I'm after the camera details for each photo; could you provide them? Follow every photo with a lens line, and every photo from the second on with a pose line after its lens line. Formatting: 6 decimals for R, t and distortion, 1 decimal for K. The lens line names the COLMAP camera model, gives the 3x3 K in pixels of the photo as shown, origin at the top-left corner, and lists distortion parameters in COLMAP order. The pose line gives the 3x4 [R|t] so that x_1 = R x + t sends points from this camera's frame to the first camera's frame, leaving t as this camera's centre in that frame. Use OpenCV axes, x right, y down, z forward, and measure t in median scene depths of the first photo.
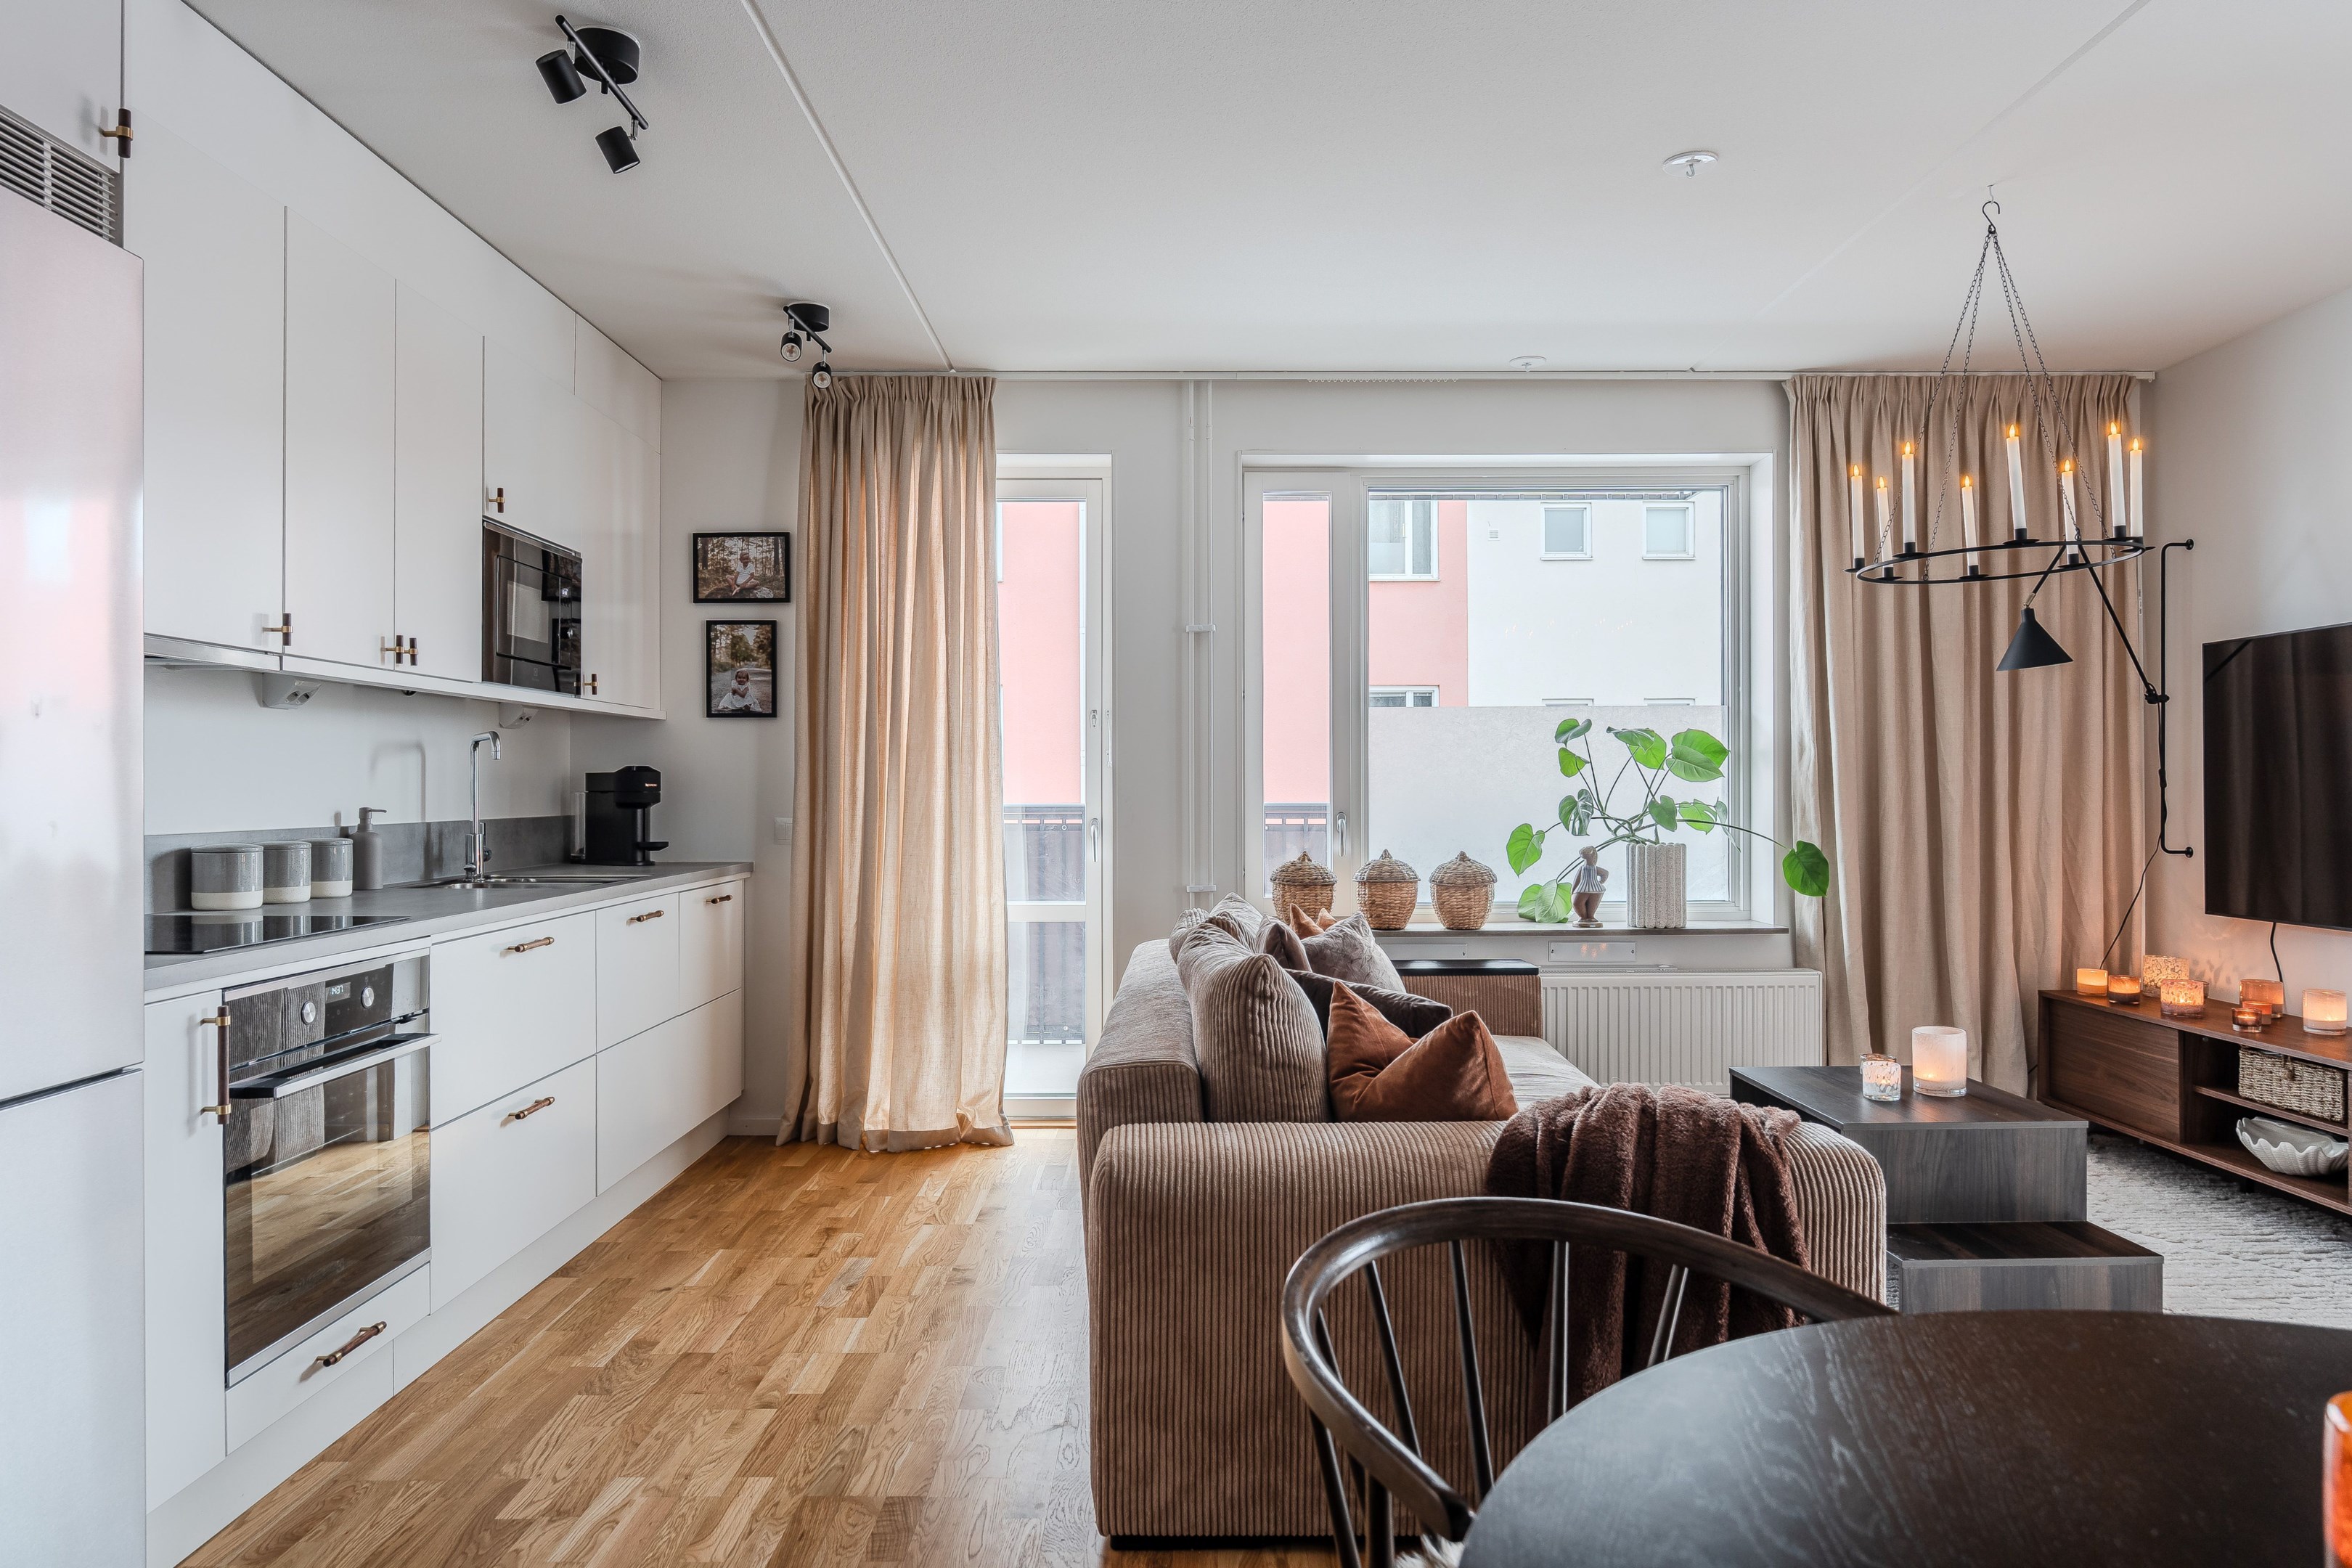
lens RADIAL K [[1462.6, 0, 1177.6], [0, 1462.6, 783.4], [0, 0, 1]] dist [0.003038, 0.001745]
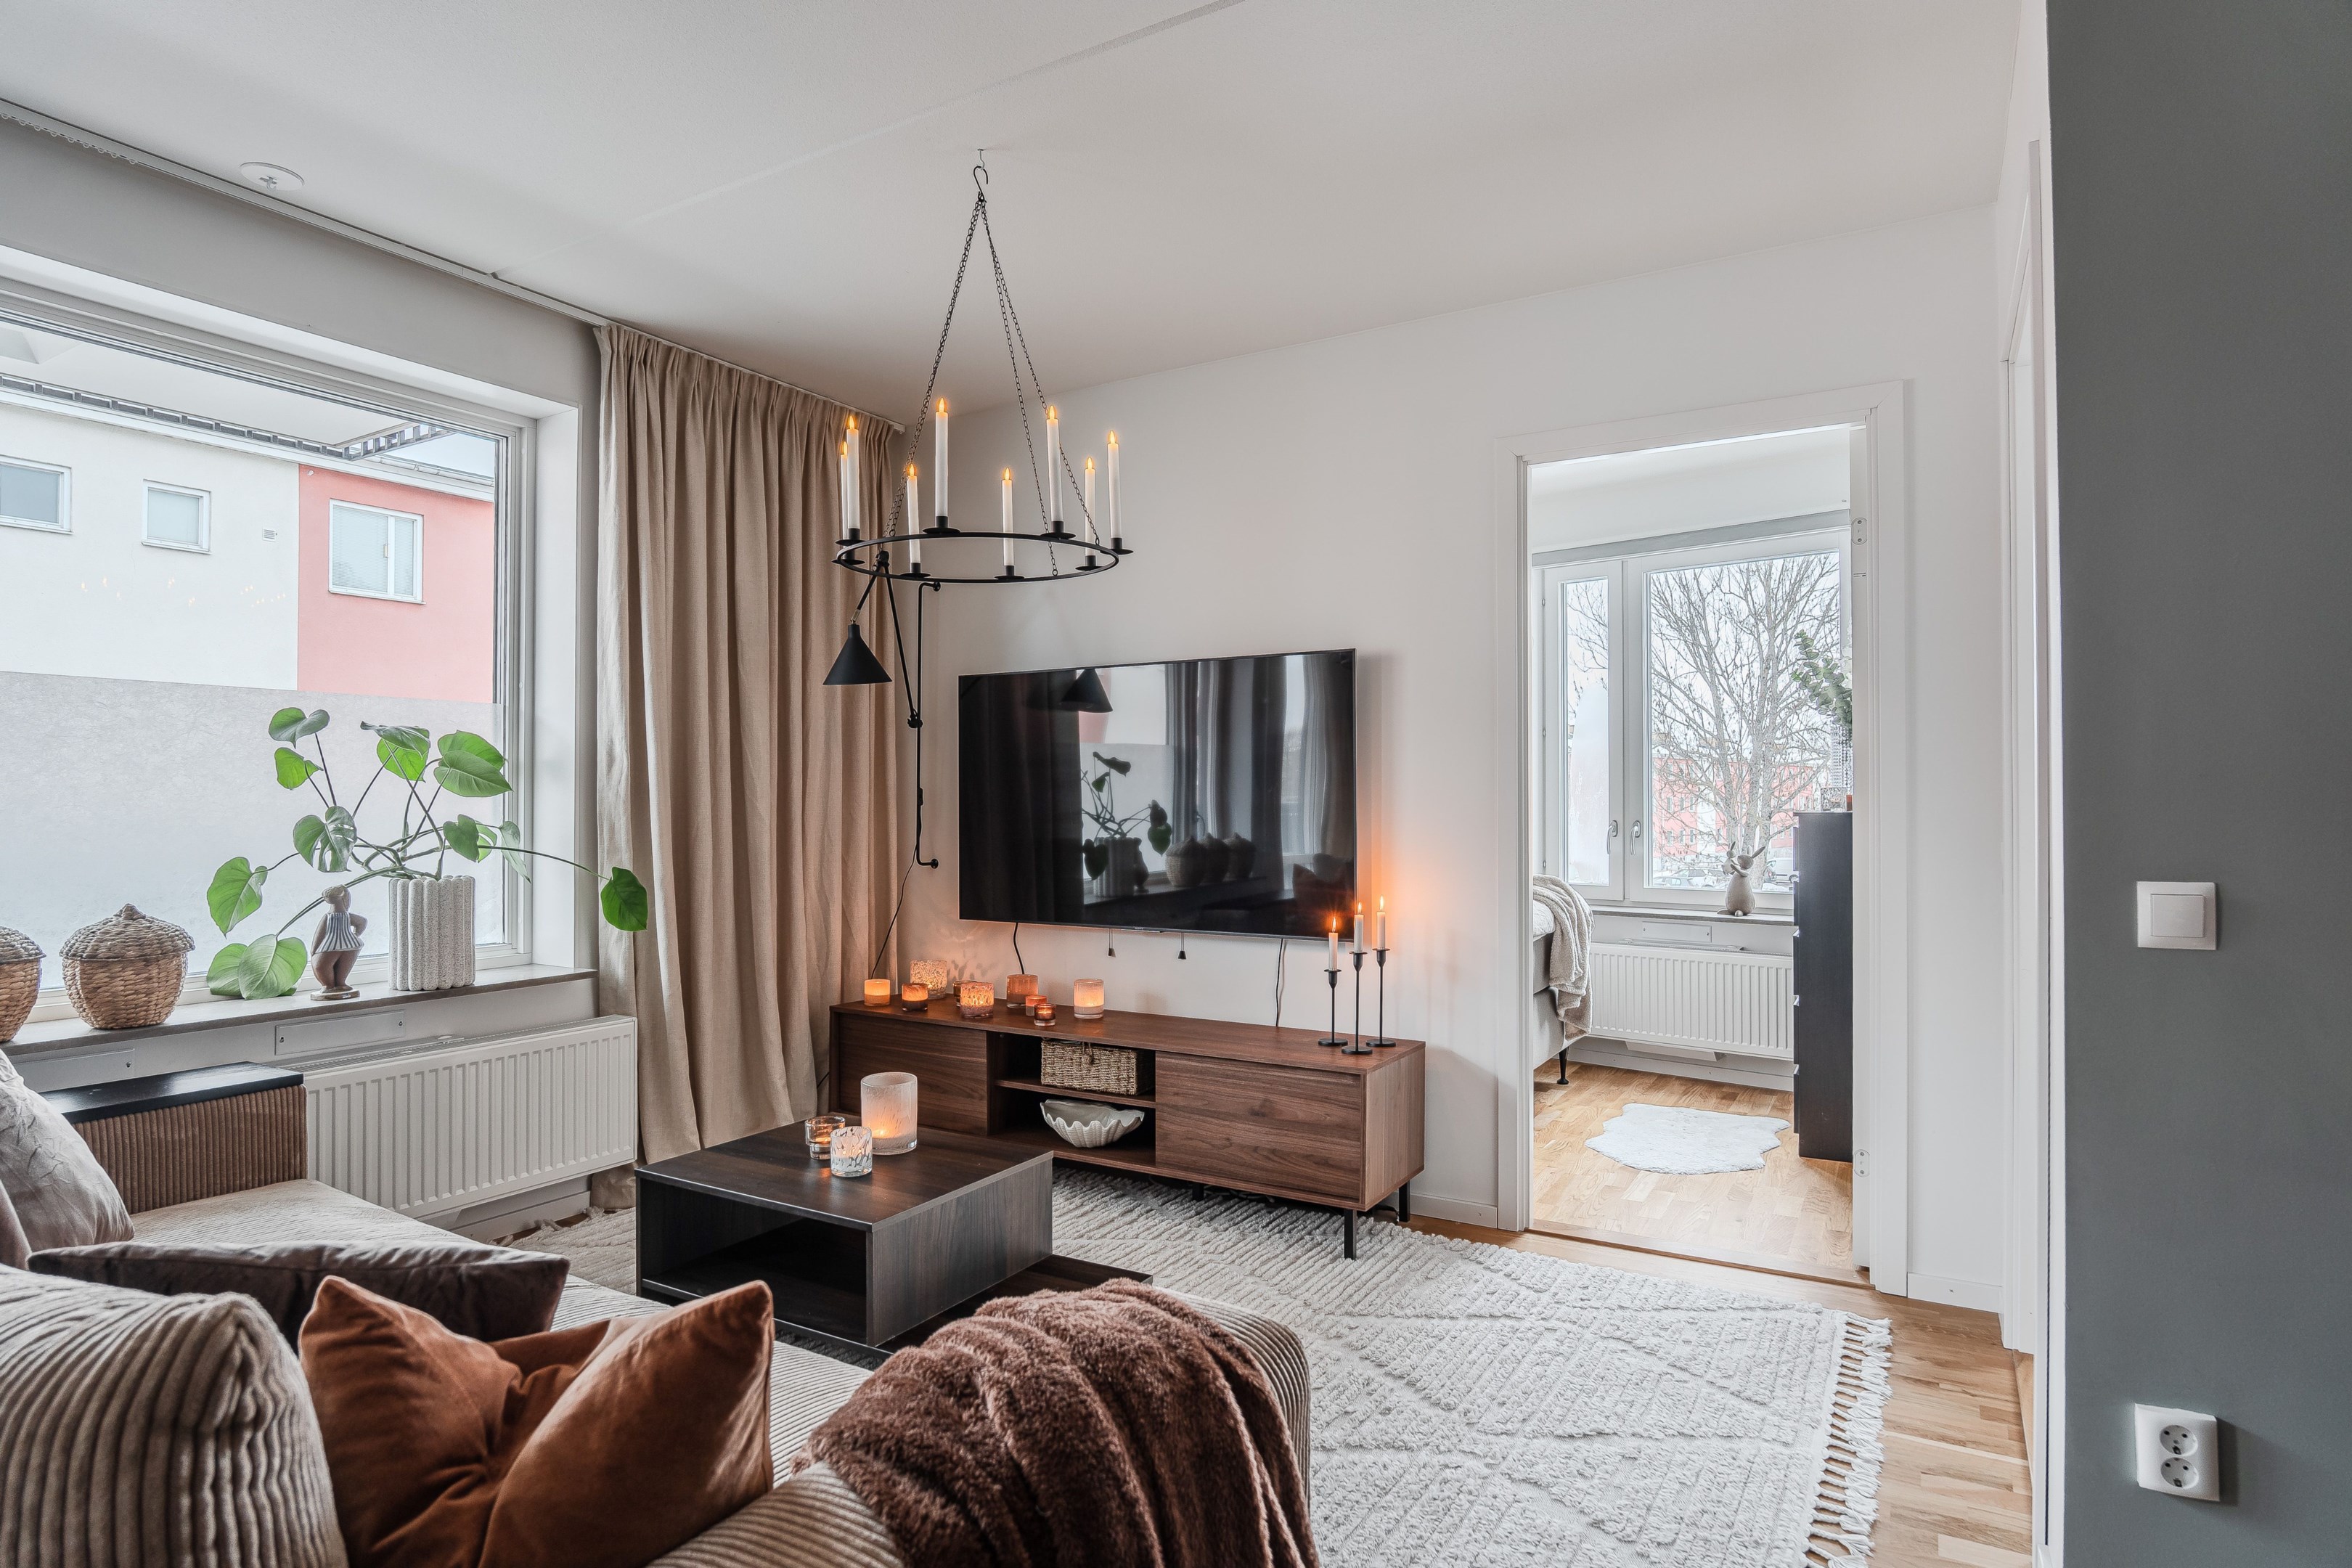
lens RADIAL K [[1274.7, 0, 1178.4], [0, 1274.7, 785.9], [0, 0, 1]] dist [-0.020528, 0.002128]
pose [[0.514910, 0.014213, 0.857126, -0.039131], [-0.004237, 0.999893, -0.014035, 0.001010], [-0.857234, 0.003595, 0.514915, 0.334446]]
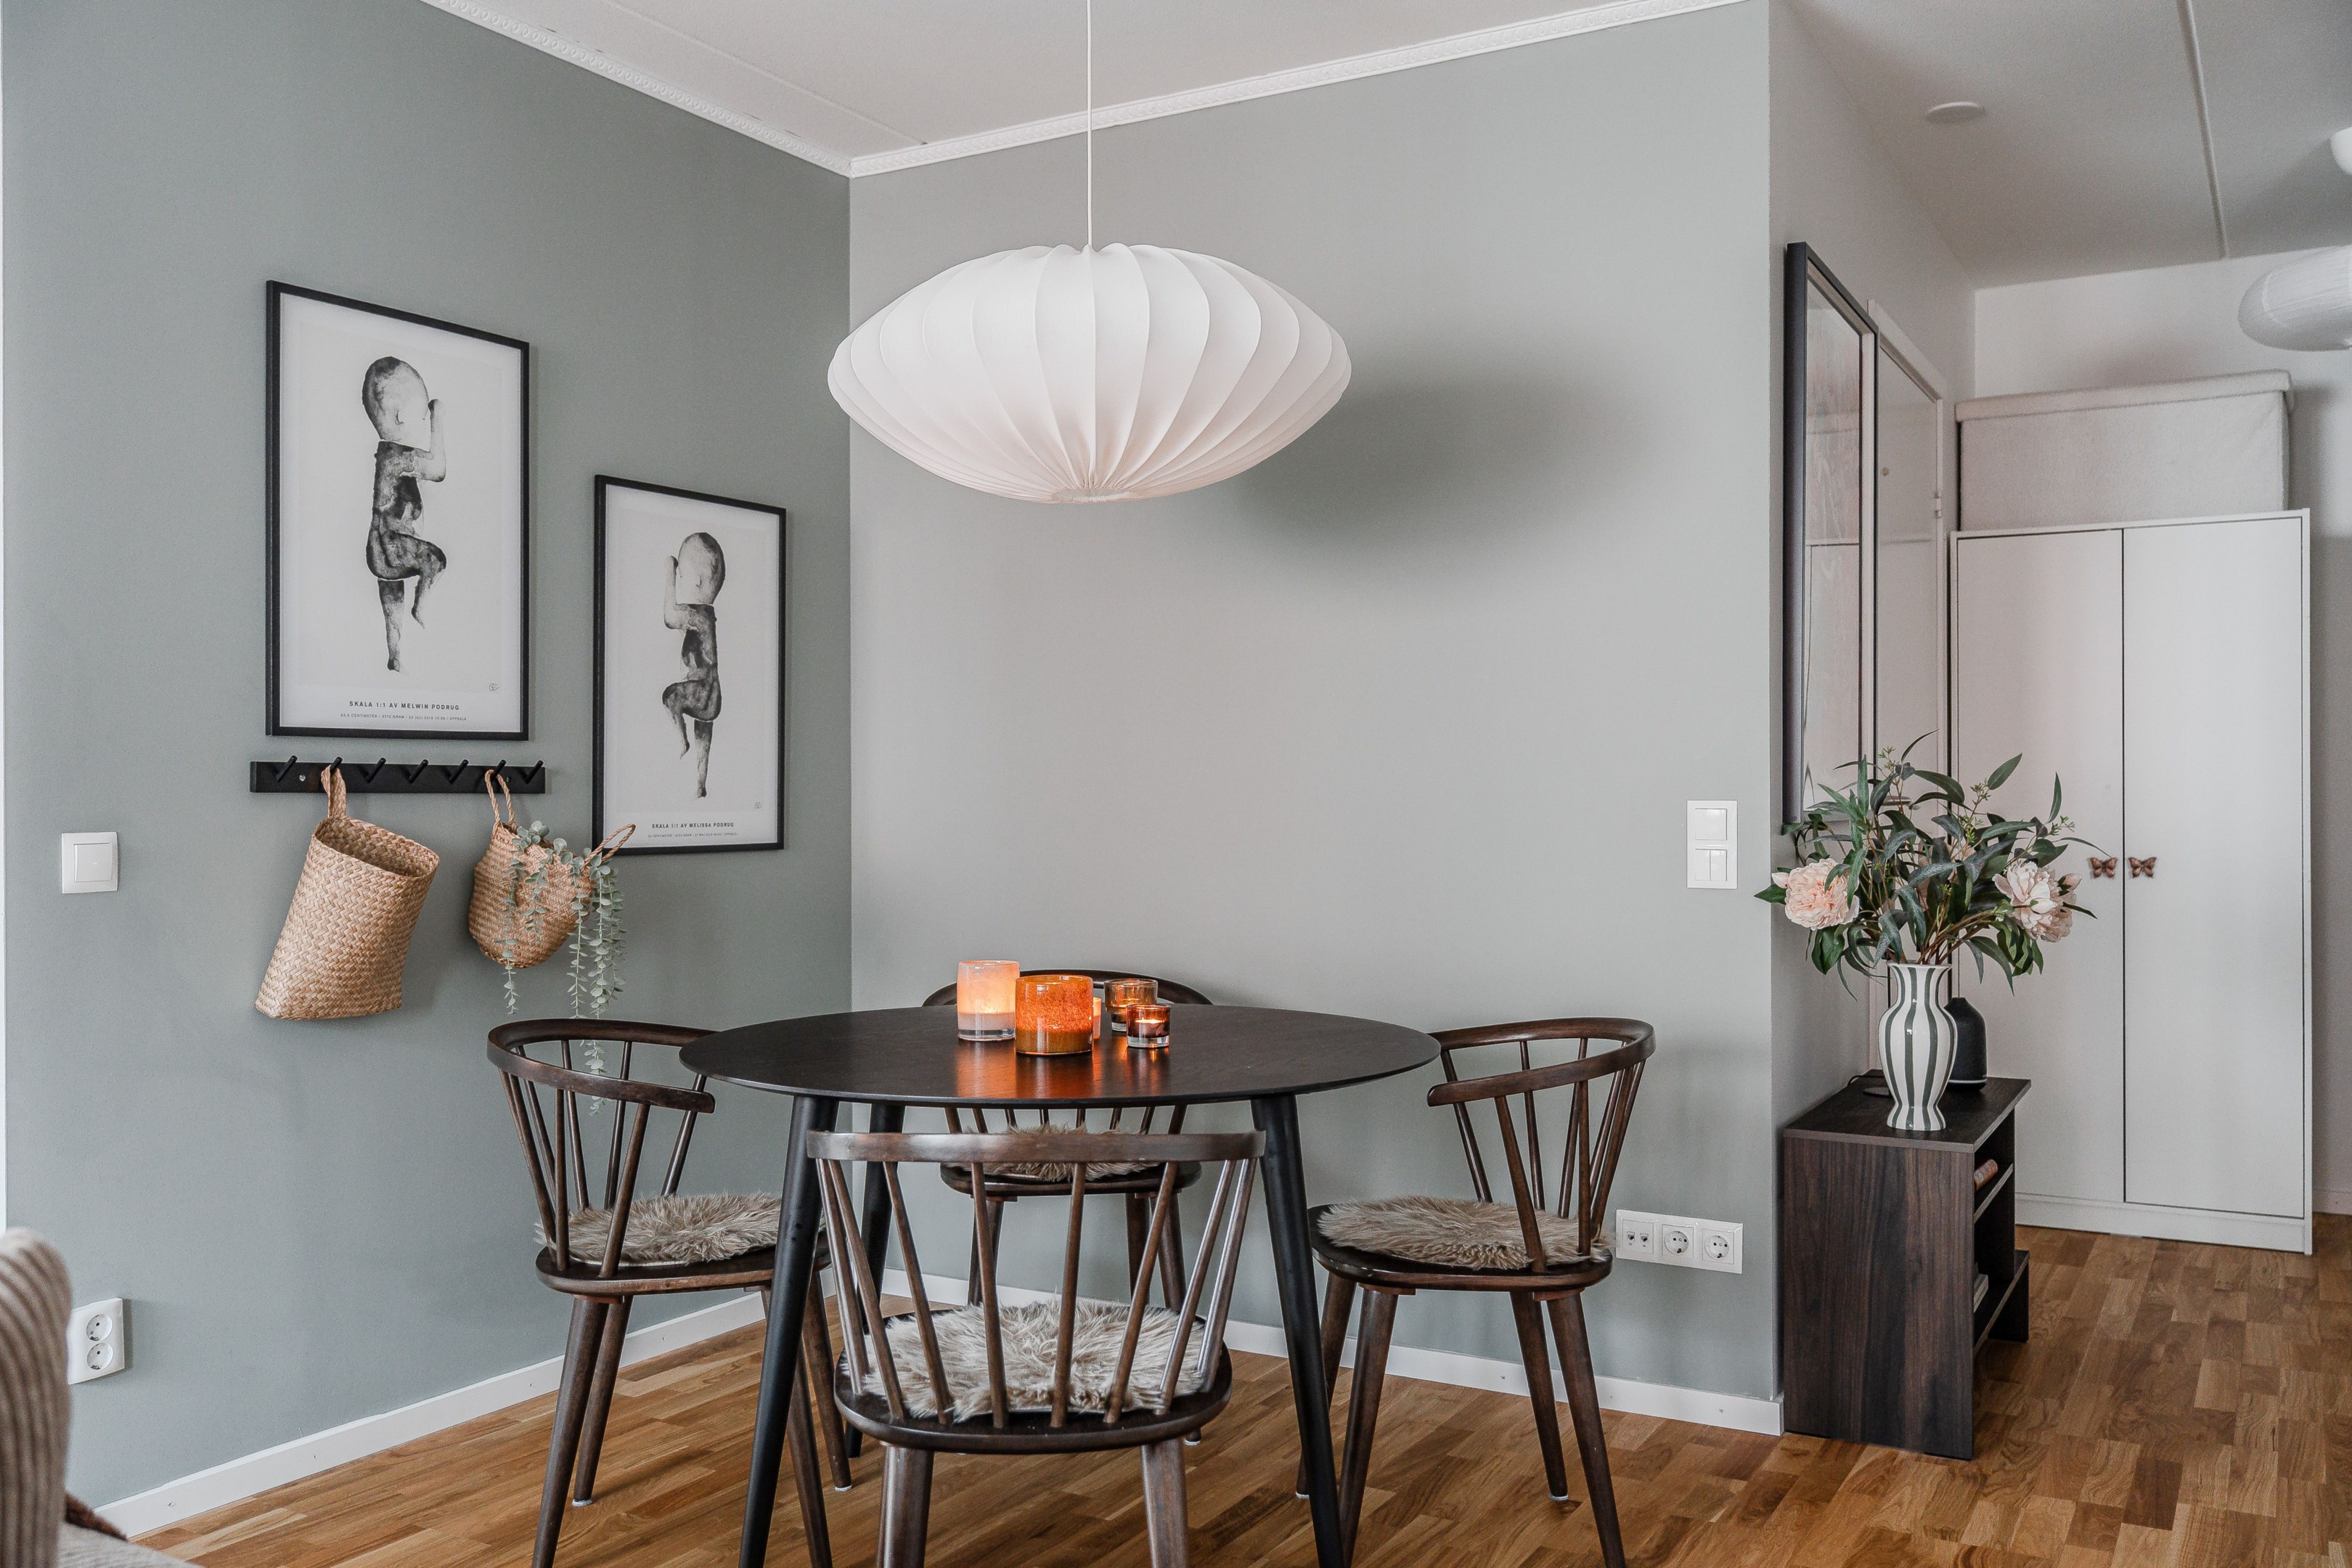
lens RADIAL K [[1983.5, 0, 1161.8], [0, 1983.5, 785.0], [0, 0, 1]] dist [-0.008156, 0.012189]
pose [[-0.864646, 0.005357, 0.502354, -0.191959], [0.002635, 0.999978, -0.006127, 0.010979], [-0.502375, -0.003974, -0.864640, 0.637888]]
